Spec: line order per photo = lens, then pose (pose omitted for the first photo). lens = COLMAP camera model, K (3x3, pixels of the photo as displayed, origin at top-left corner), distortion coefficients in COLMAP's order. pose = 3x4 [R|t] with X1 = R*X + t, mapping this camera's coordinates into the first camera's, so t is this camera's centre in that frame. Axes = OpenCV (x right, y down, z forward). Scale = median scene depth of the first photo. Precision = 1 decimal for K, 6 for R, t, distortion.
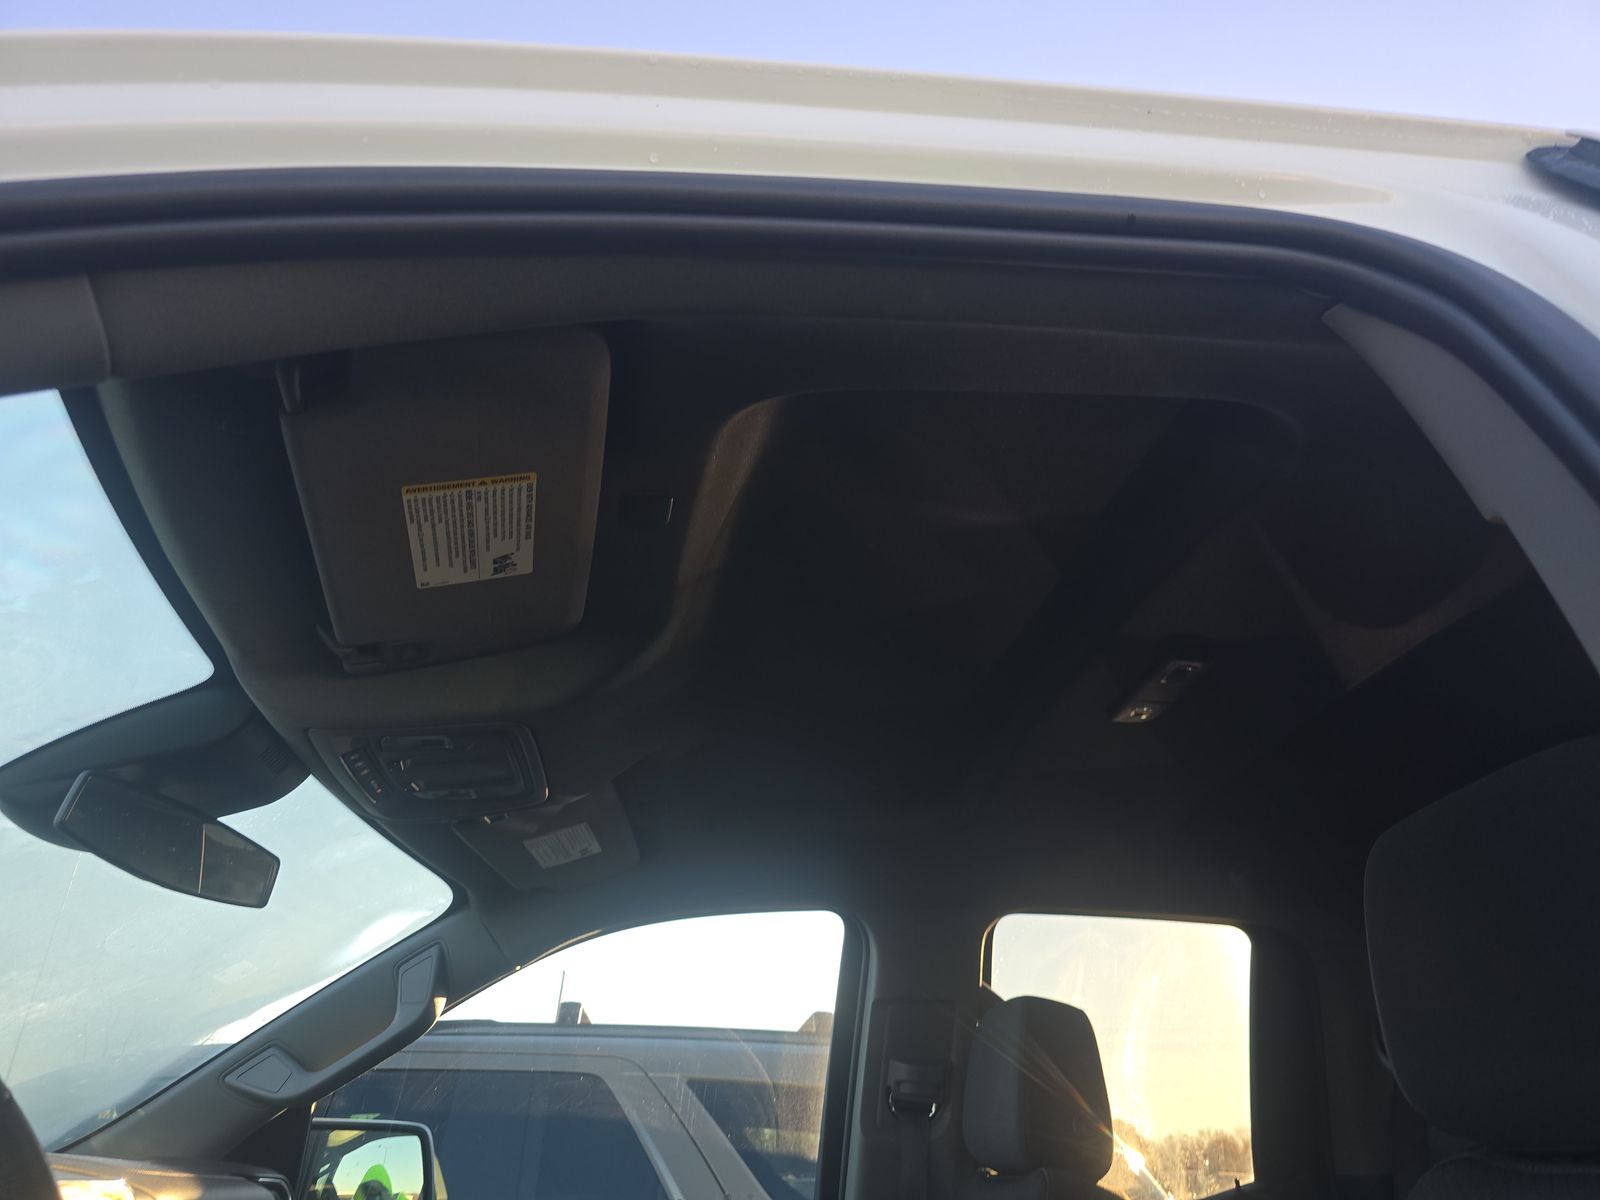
lens RADIAL K [[1090.6, 0, 790.9], [0, 1090.6, 615.2], [0, 0, 1]] dist [0.036861, -0.042436]
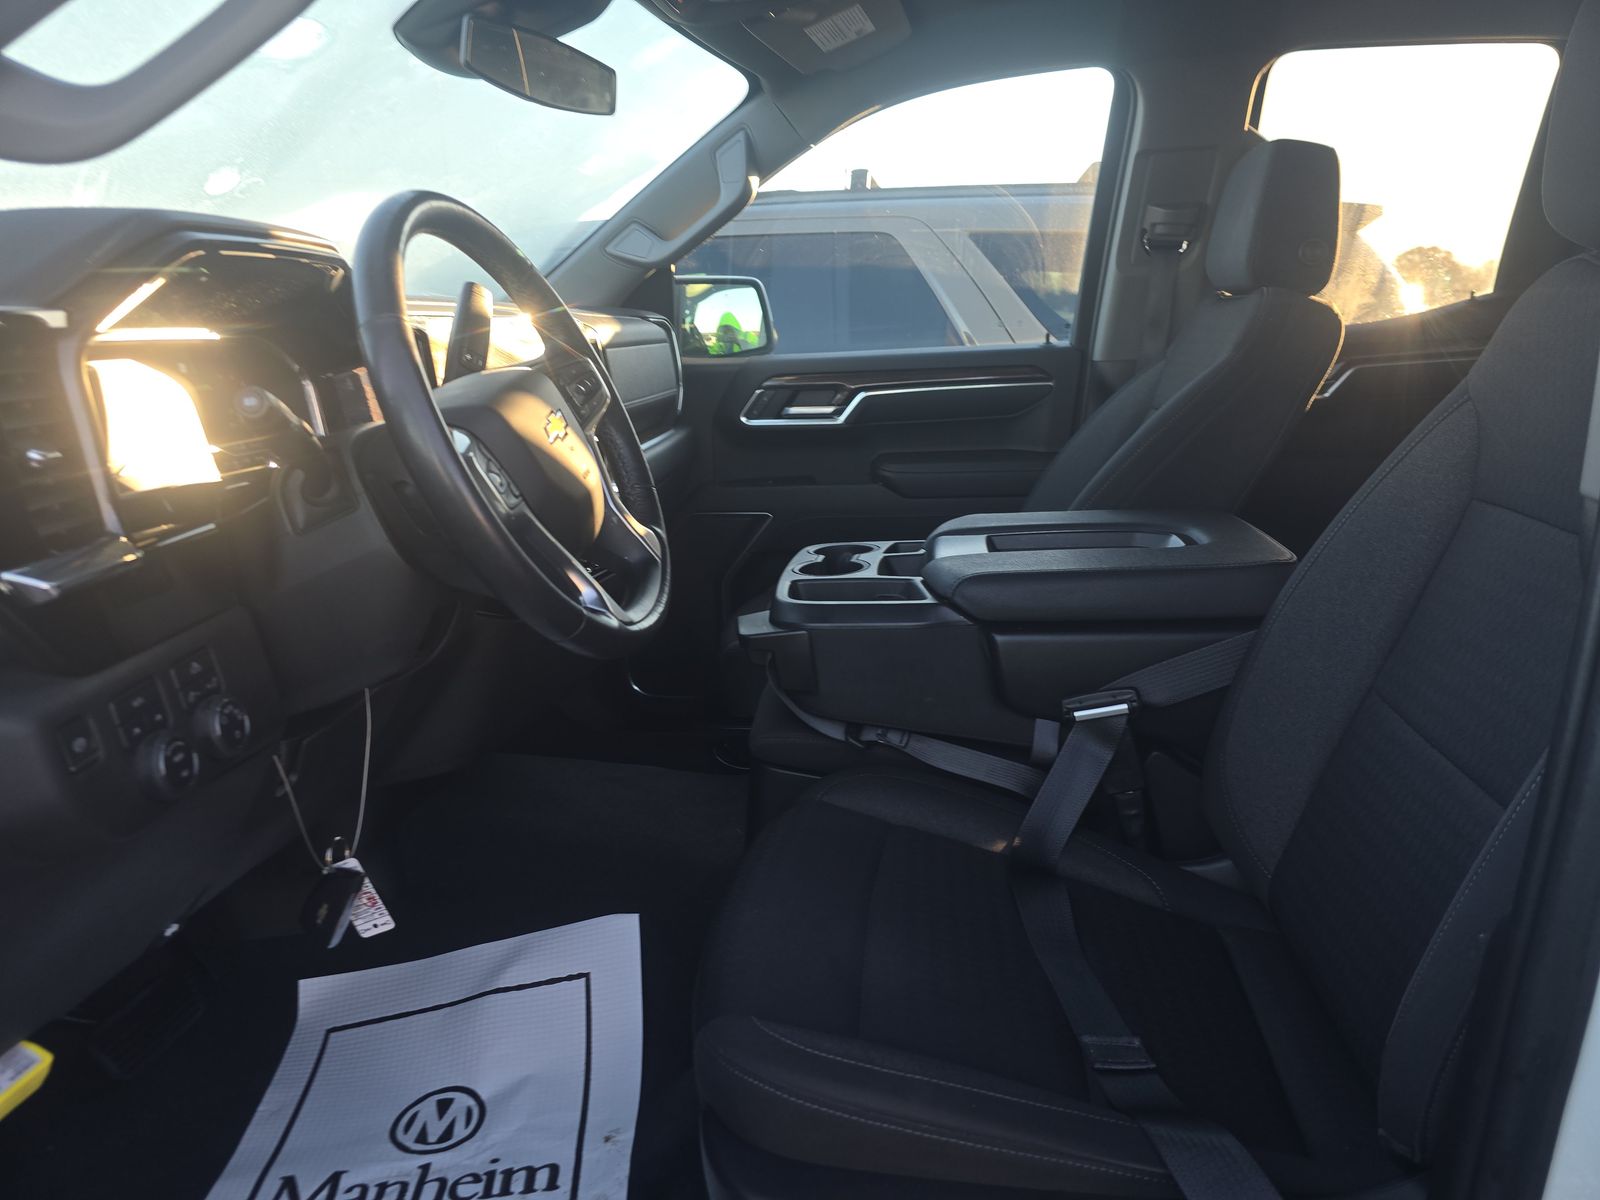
lens RADIAL K [[1090.6, 0, 790.9], [0, 1090.6, 615.2], [0, 0, 1]] dist [0.036861, -0.042436]
pose [[0.968209, 0.035232, -0.247647, 0.029945], [0.139430, 0.745951, 0.651243, -0.060352], [0.207677, -0.665069, 0.717324, -0.151567]]
